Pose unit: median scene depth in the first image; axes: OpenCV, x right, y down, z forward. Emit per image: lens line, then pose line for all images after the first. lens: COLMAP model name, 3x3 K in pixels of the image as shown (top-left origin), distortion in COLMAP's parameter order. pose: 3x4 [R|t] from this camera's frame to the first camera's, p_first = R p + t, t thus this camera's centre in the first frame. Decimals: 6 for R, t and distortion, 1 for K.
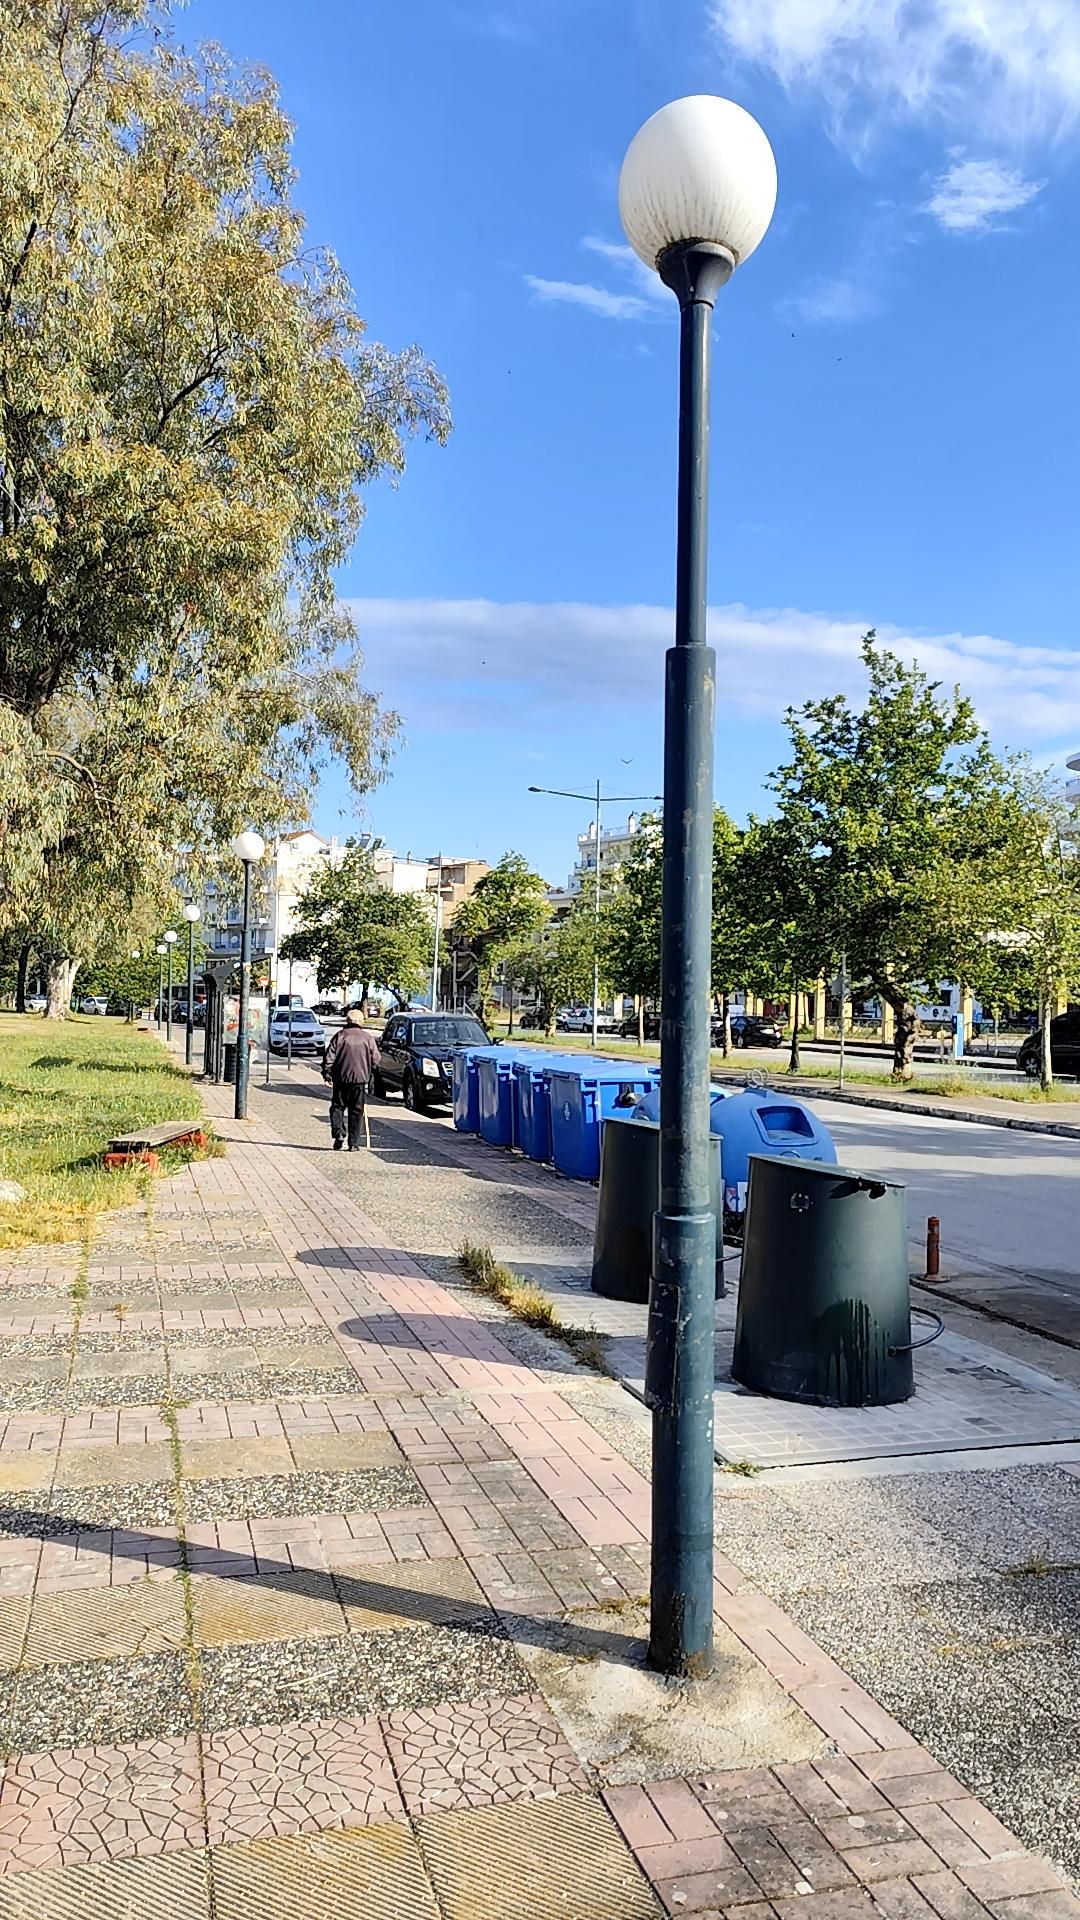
lens RADIAL K [[1301.5, 0, 536.6], [0, 1301.5, 955.9], [0, 0, 1]] dist [0.026712, -0.022773]
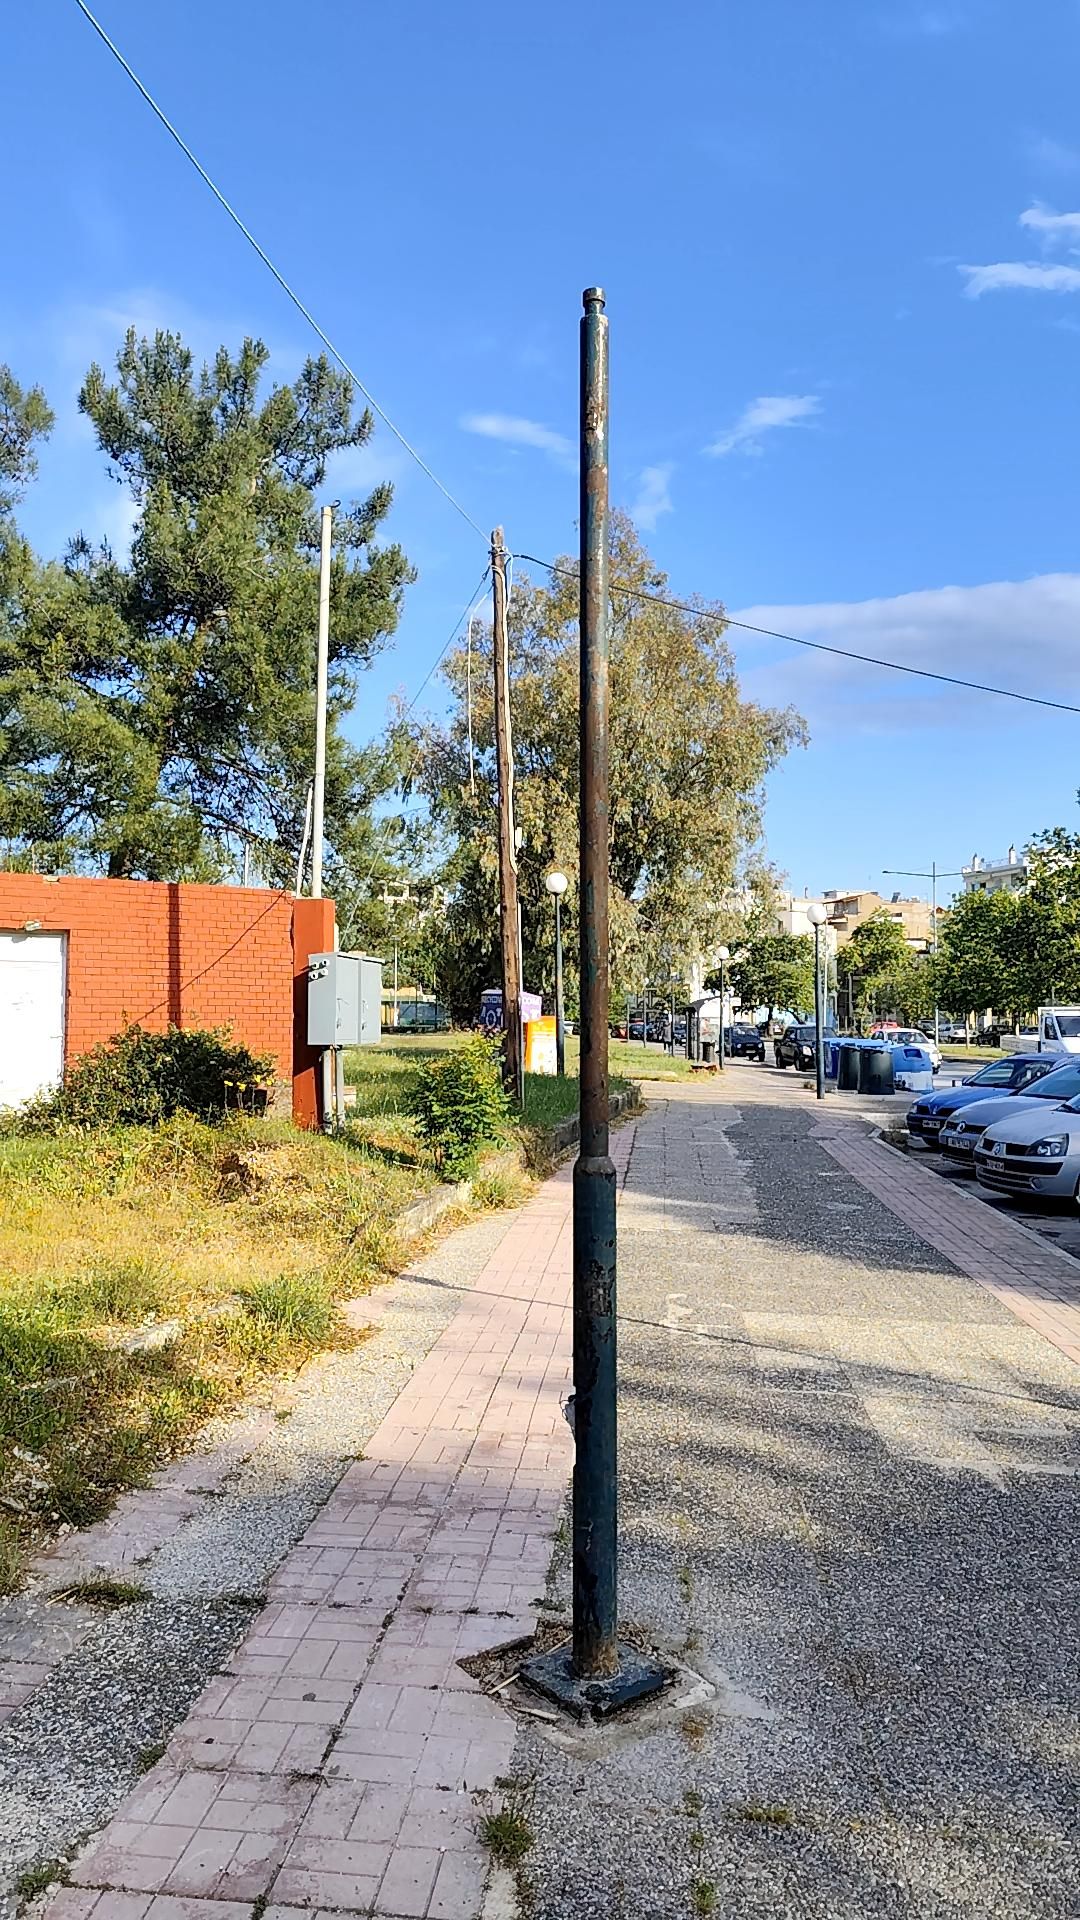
lens RADIAL K [[1319.0, 0, 533.6], [0, 1319.0, 1000.8], [0, 0, 1]] dist [0.069762, -0.122152]
pose [[0.953185, -0.023623, -0.301462, 0.038706], [0.028909, 0.999496, 0.013084, -0.009204], [0.301002, -0.021187, 0.953388, -0.312501]]
